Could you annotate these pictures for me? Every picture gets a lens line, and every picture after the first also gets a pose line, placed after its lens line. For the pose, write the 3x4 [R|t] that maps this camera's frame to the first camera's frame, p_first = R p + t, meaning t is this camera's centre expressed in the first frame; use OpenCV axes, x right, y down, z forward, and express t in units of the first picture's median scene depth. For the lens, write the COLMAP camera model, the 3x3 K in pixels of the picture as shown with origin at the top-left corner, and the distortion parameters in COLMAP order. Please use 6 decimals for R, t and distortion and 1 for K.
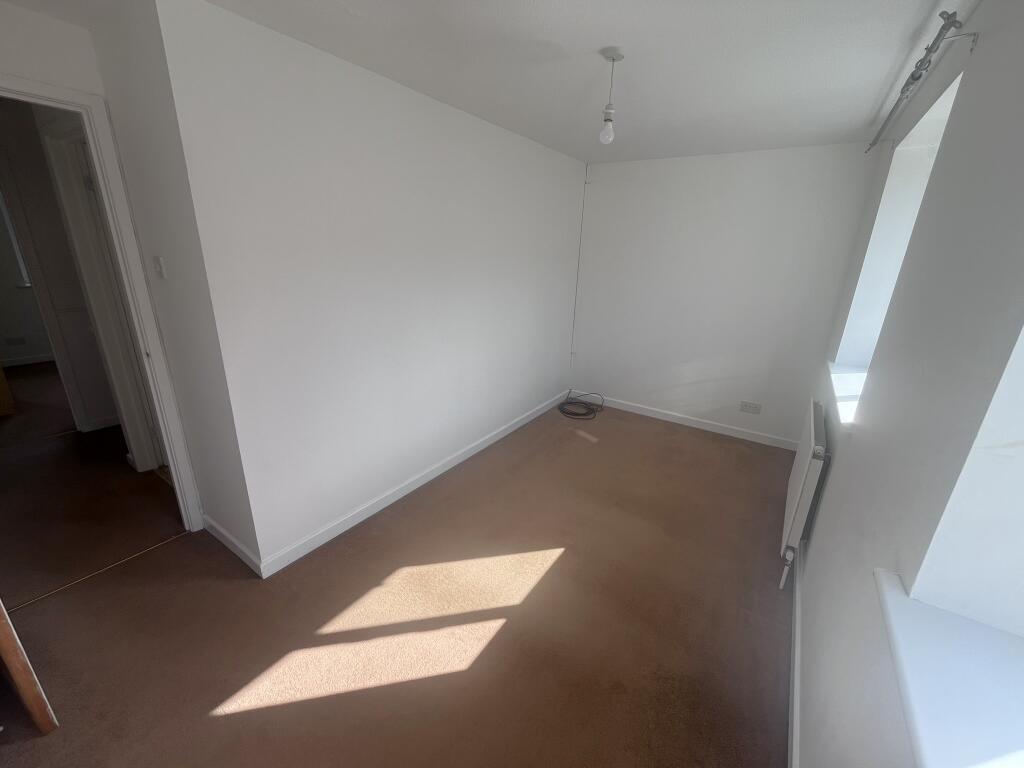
lens RADIAL K [[414.6, 0, 512.0], [0, 414.6, 384.0], [0, 0, 1]] dist [-0.000668, -0.000388]
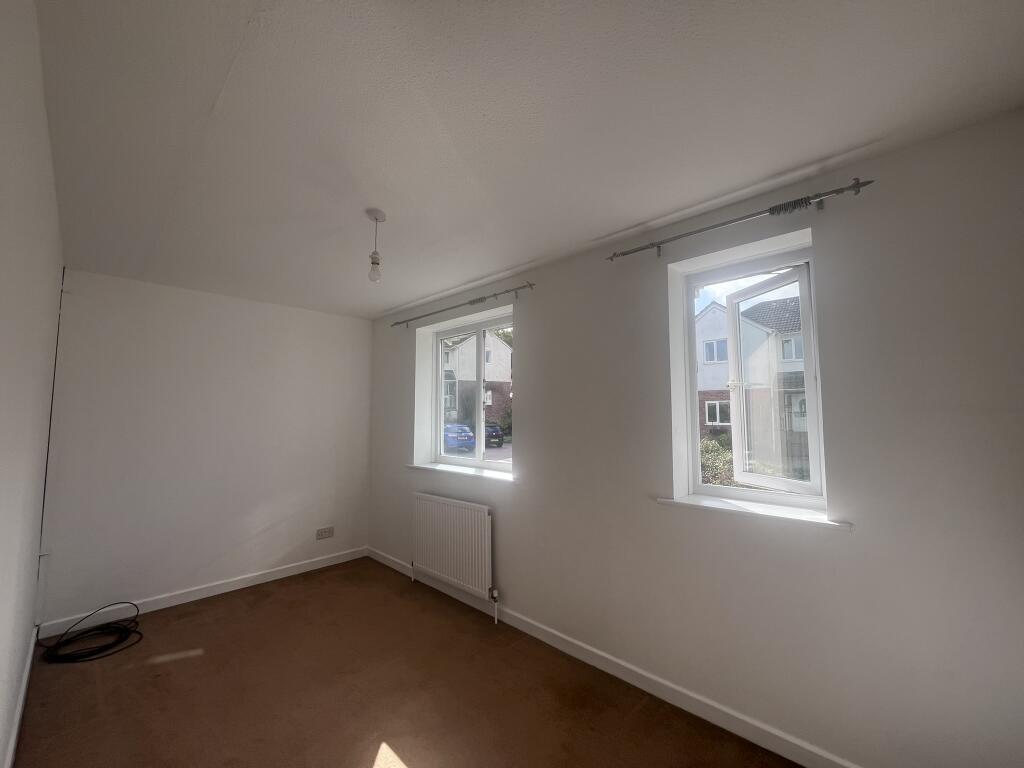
lens RADIAL K [[414.6, 0, 512.0], [0, 414.6, 384.0], [0, 0, 1]] dist [-0.000668, -0.000388]
pose [[0.250605, 0.008333, 0.968054, -0.297934], [0.324429, 0.941416, -0.092091, -0.043951], [-0.912109, 0.337143, 0.233220, 0.196897]]
